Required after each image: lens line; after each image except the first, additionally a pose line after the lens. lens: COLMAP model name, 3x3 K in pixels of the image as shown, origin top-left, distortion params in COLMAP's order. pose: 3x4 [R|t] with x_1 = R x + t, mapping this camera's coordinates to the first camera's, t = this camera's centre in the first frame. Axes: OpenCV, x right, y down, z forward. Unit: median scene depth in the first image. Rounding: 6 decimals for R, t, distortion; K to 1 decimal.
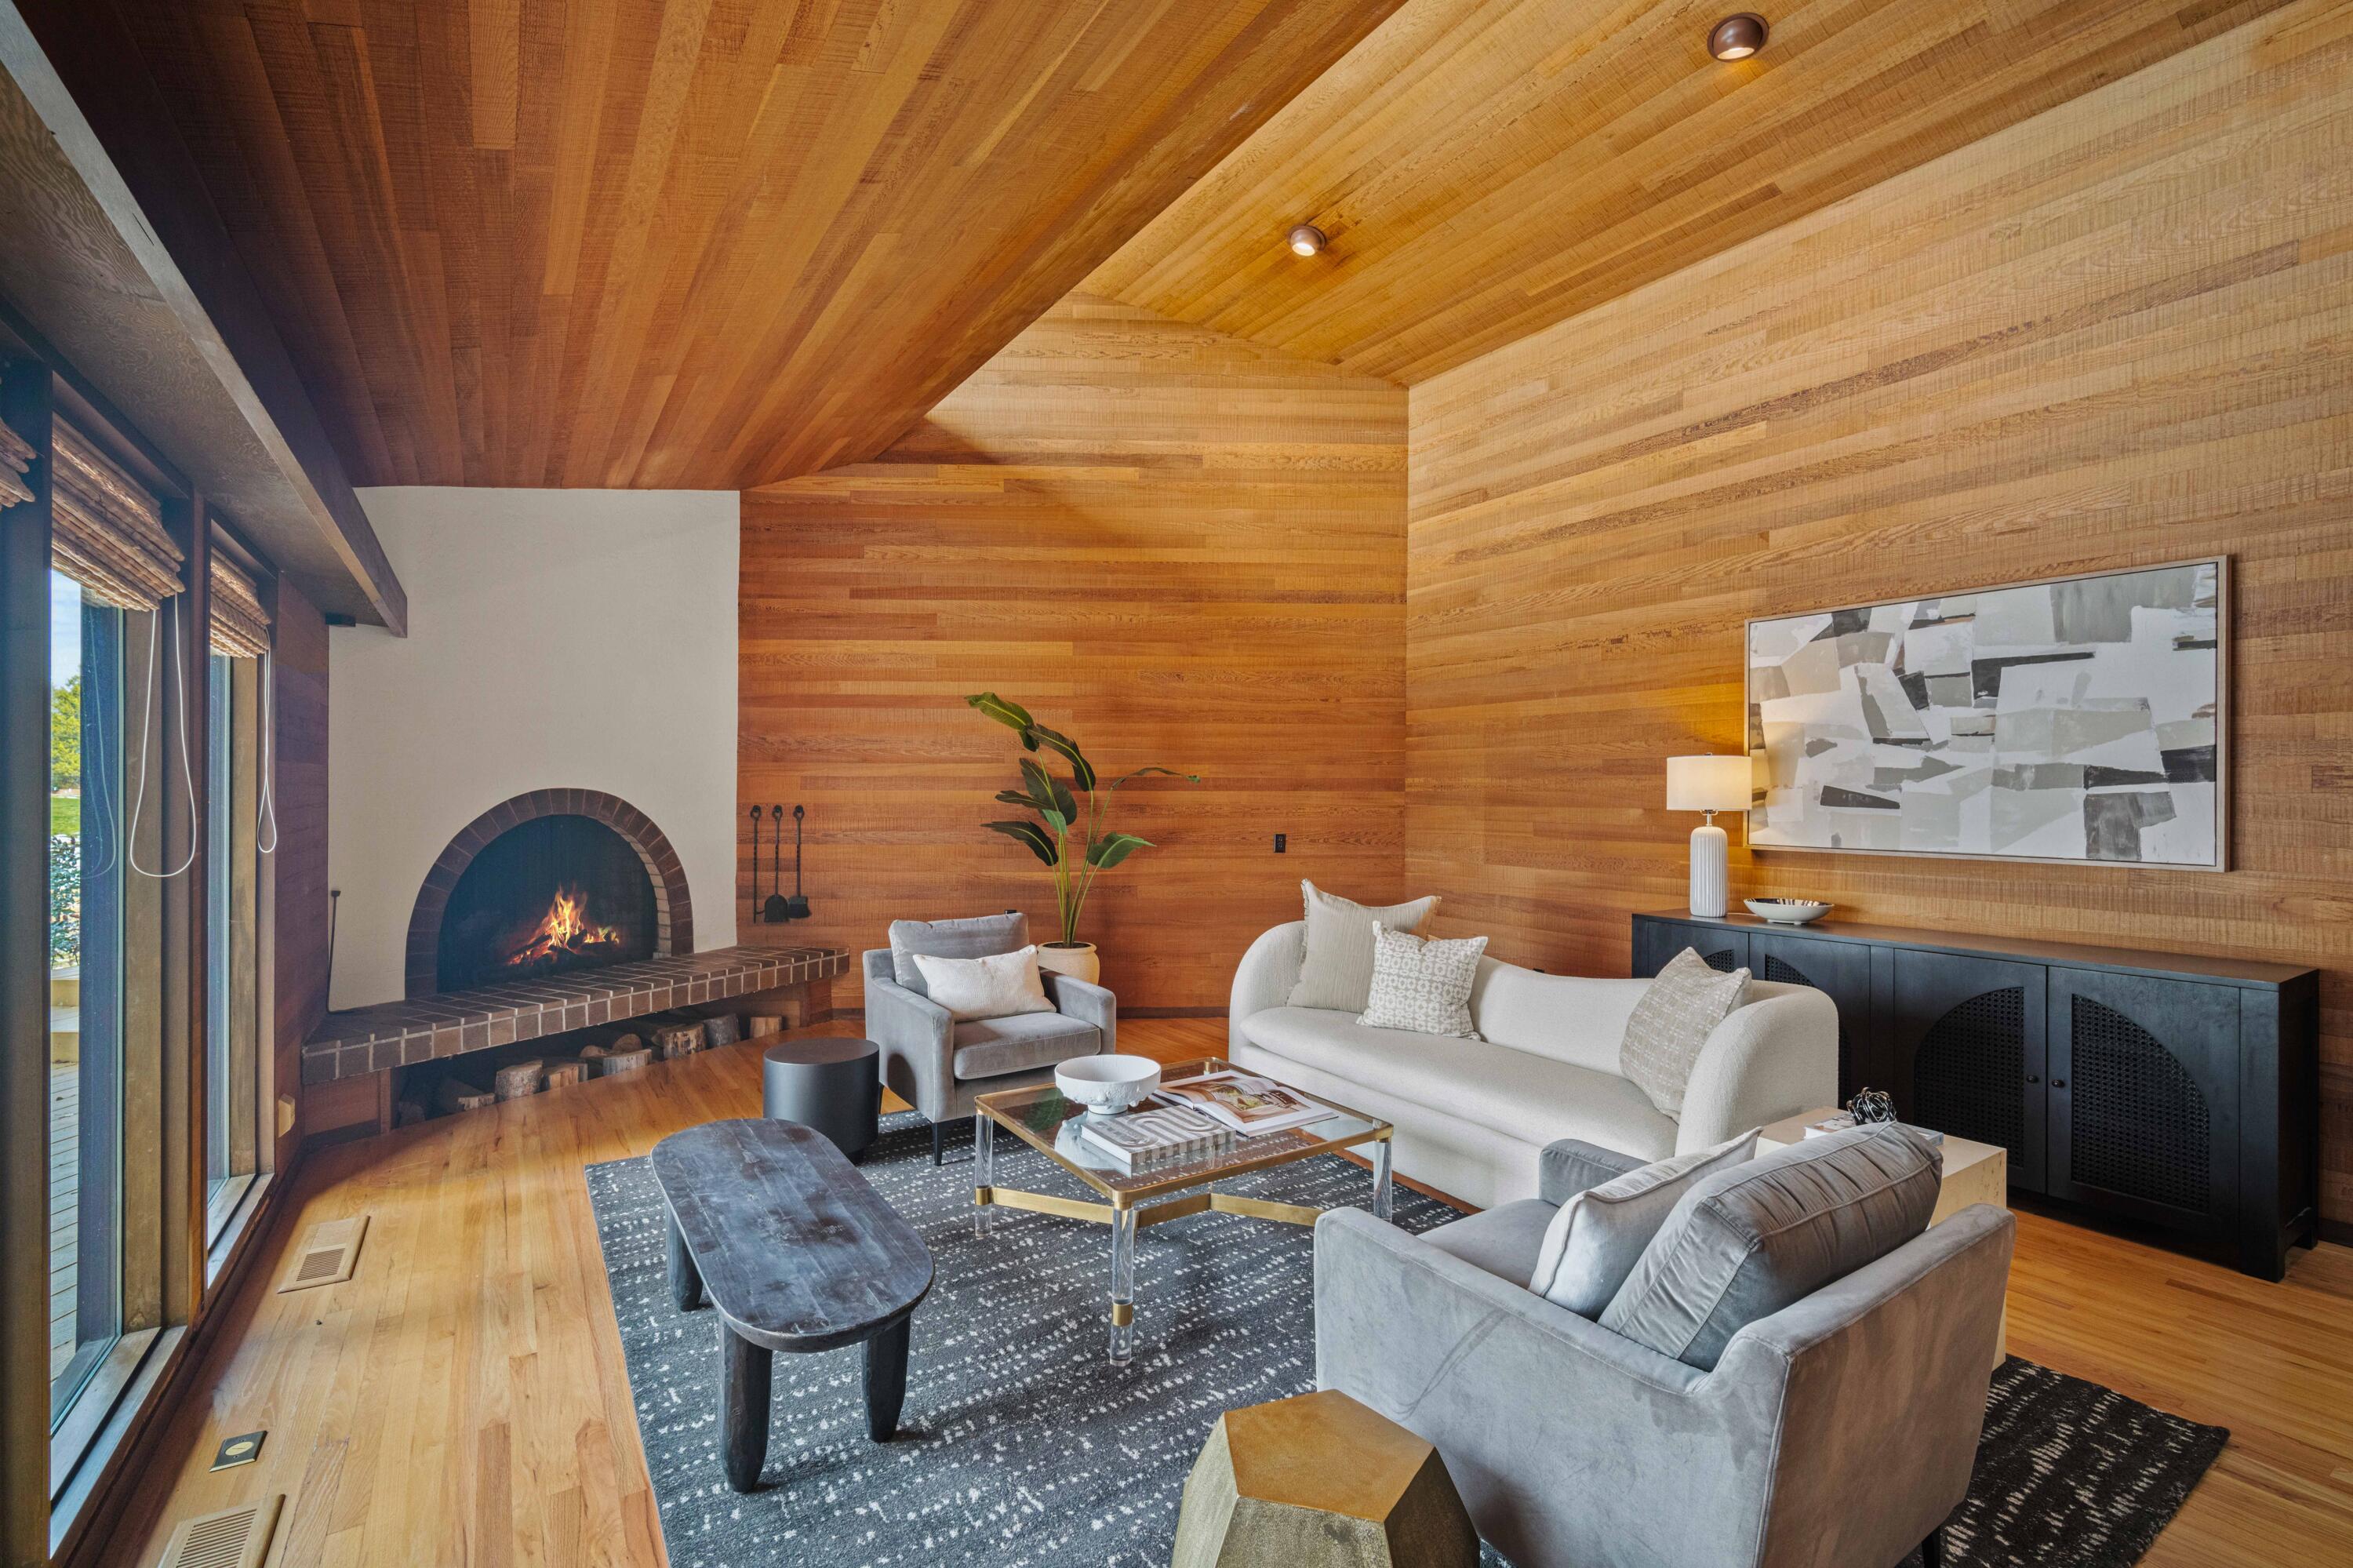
lens RADIAL K [[1030.9, 0, 1176.5], [0, 1030.9, 784.0], [0, 0, 1]] dist [-0.002991, 0.000179]
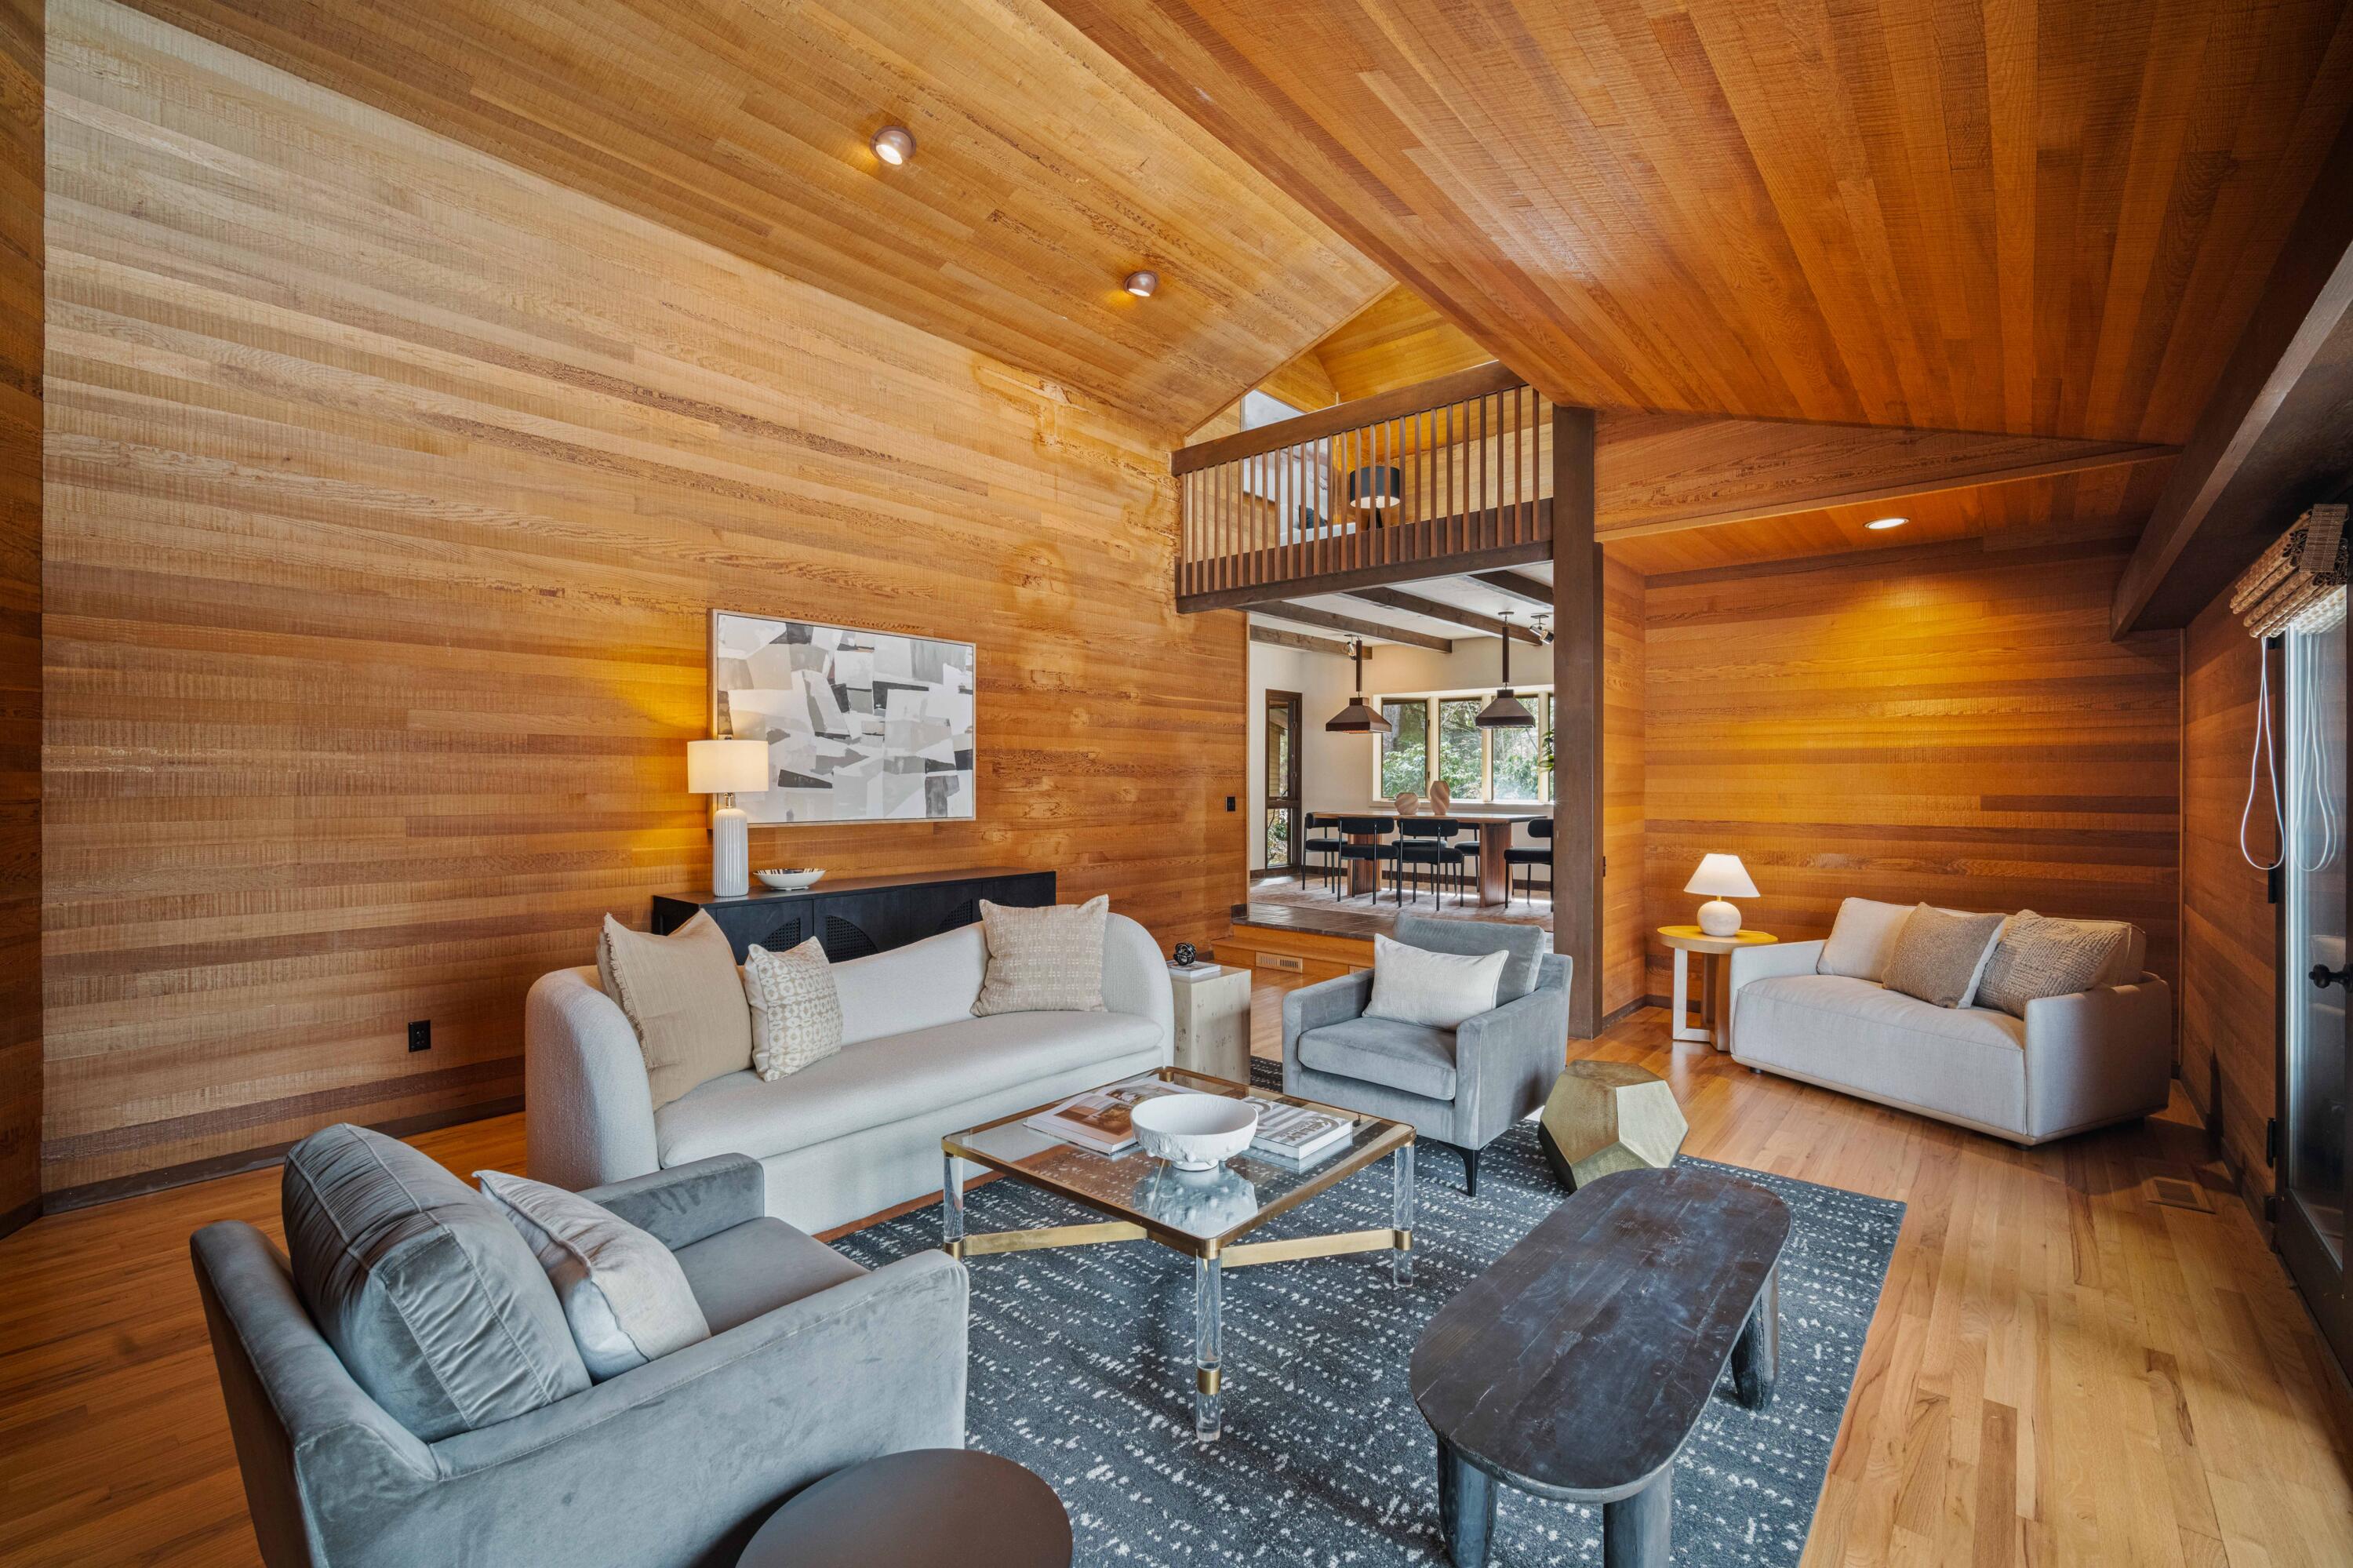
lens RADIAL K [[1015.5, 0, 1175.0], [0, 1015.5, 776.2], [0, 0, 1]] dist [-0.004453, -0.000001]
pose [[-0.281942, -0.002438, 0.959428, -0.656535], [-0.011398, 0.999935, -0.000809, 0.005603], [-0.959364, -0.011163, -0.281952, 0.975285]]
